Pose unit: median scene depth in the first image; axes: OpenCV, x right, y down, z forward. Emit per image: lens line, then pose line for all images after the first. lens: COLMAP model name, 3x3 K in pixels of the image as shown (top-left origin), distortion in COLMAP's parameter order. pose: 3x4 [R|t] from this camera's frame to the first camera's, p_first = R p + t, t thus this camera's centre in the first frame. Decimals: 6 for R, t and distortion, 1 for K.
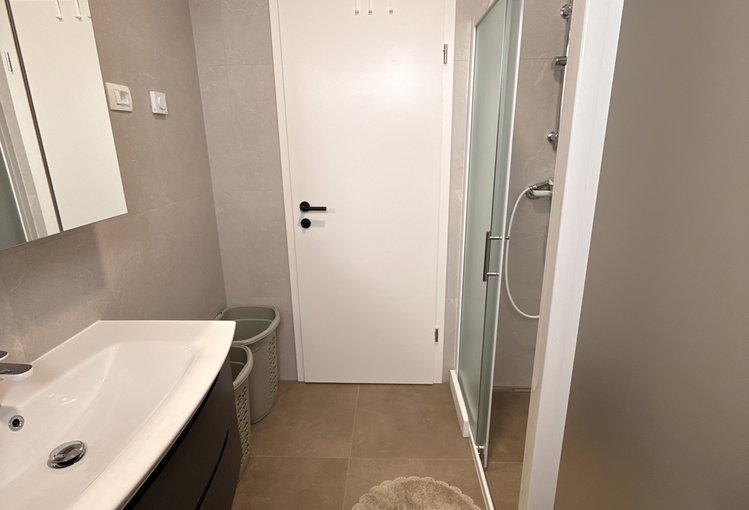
lens RADIAL K [[404.4, 0, 374.5], [0, 404.4, 255.0], [0, 0, 1]] dist [-0.003073, -0.000518]
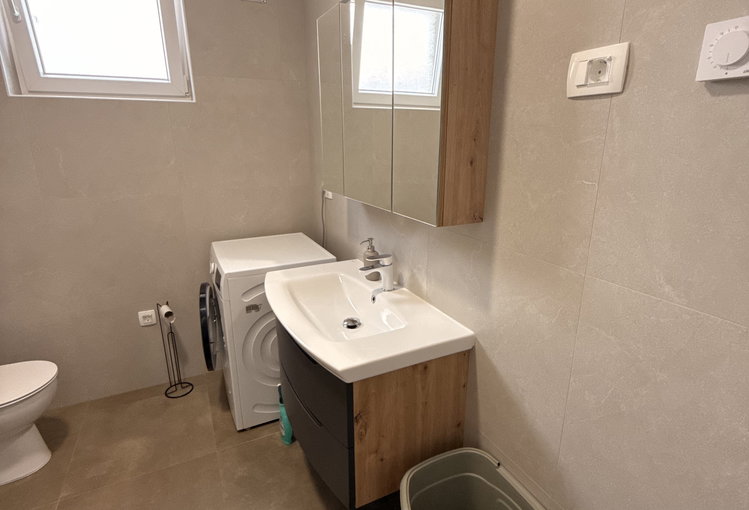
lens RADIAL K [[404.4, 0, 374.5], [0, 404.4, 255.0], [0, 0, 1]] dist [-0.003073, -0.000518]
pose [[-0.878030, 0.151966, -0.453839, -0.062875], [-0.117066, 0.851257, 0.511524, -0.412238], [0.464068, 0.502262, -0.729640, 1.354553]]
